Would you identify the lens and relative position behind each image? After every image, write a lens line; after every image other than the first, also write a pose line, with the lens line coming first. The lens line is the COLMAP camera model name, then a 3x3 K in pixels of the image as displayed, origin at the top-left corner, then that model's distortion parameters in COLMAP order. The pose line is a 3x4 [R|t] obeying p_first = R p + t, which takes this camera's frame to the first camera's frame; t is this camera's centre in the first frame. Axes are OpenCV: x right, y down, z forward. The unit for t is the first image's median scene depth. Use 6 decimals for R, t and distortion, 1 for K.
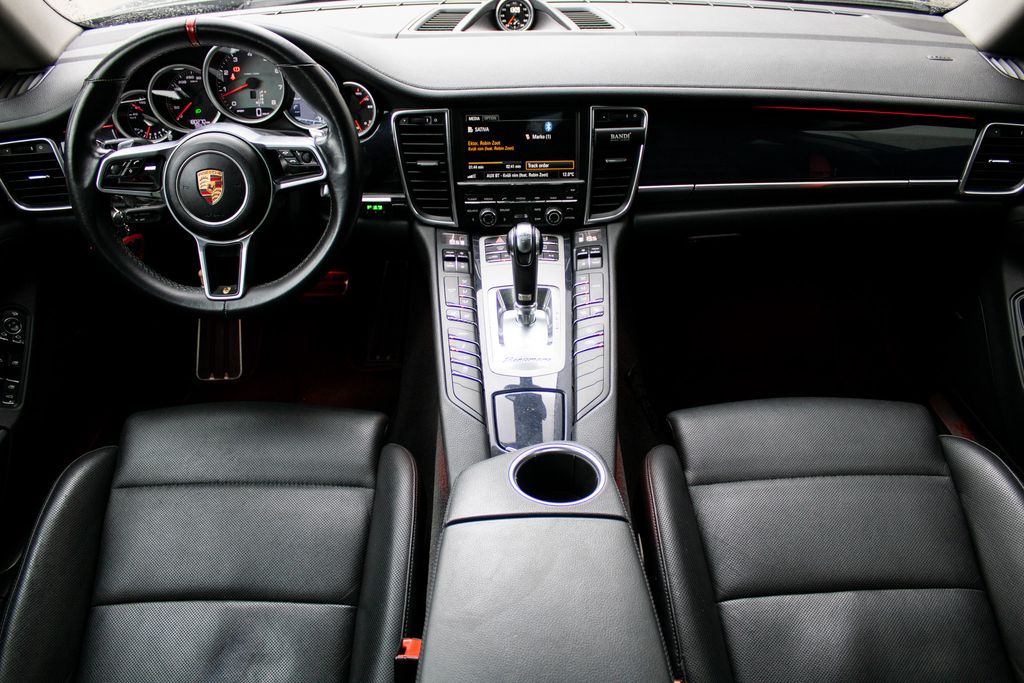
lens RADIAL K [[849.0, 0, 512.0], [0, 849.0, 341.5], [0, 0, 1]] dist [-0.168861, 0.161381]
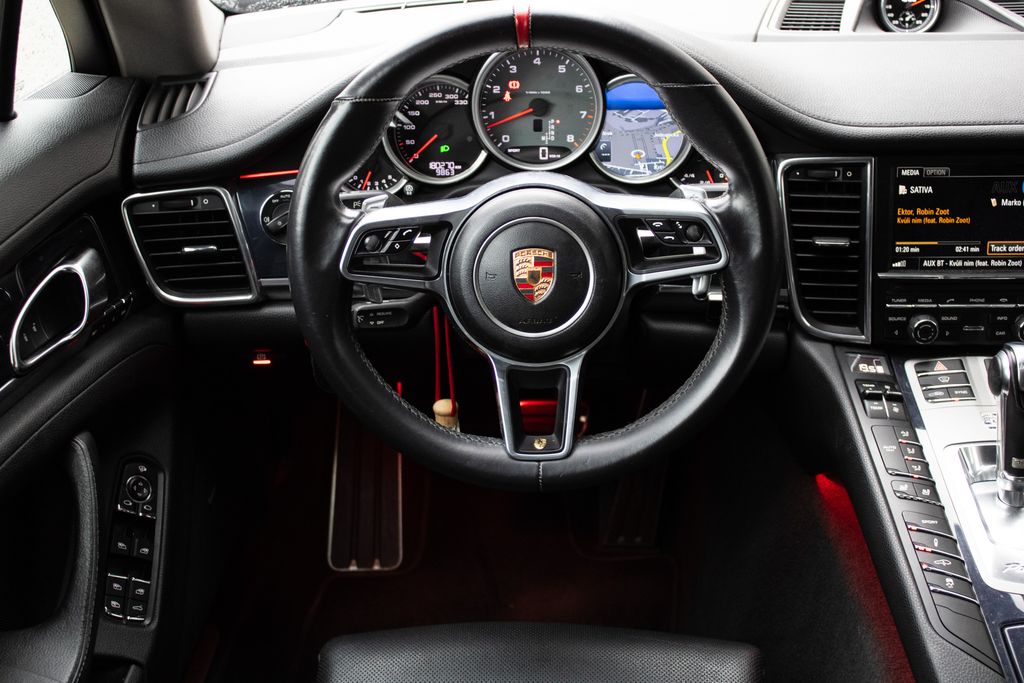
lens RADIAL K [[1299.1, 0, 512.0], [0, 1299.1, 341.5], [0, 0, 1]] dist [-0.050395, 0.020776]
pose [[0.998798, 0.014618, -0.046786, -0.291448], [-0.019734, 0.993646, -0.110809, -0.027023], [0.044869, 0.111599, 0.992740, 0.042122]]
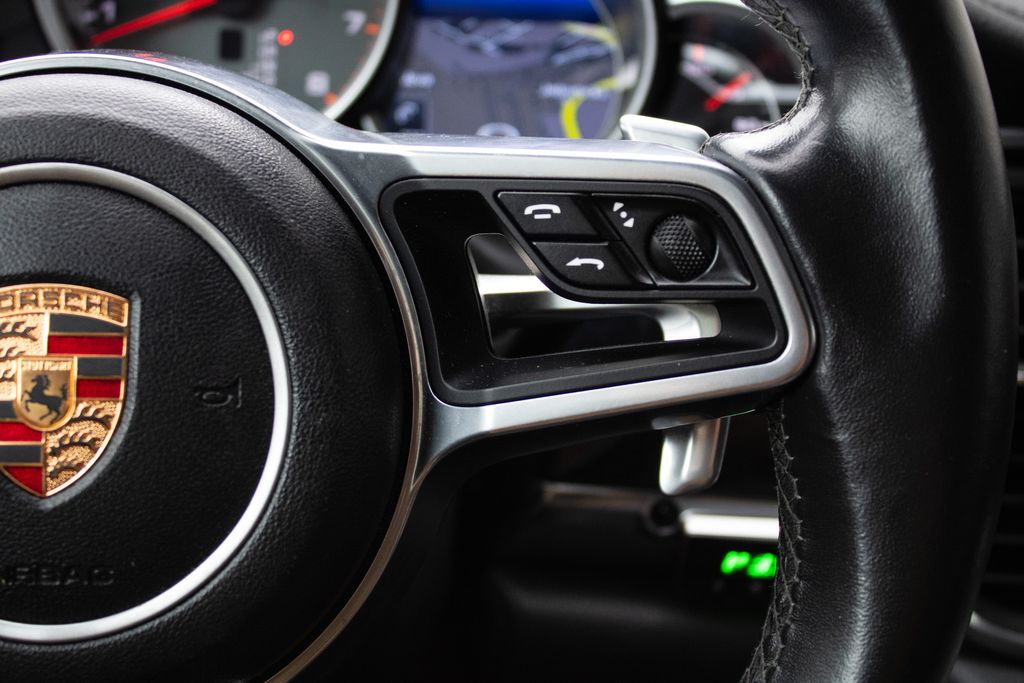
lens RADIAL K [[1599.9, 0, 512.0], [0, 1599.9, 341.5], [0, 0, 1]] dist [-0.004126, -0.009835]
pose [[0.998628, 0.038513, 0.035491, -0.251543], [-0.027492, 0.962282, -0.270661, -0.102712], [-0.044577, 0.269313, 0.962020, 0.618660]]
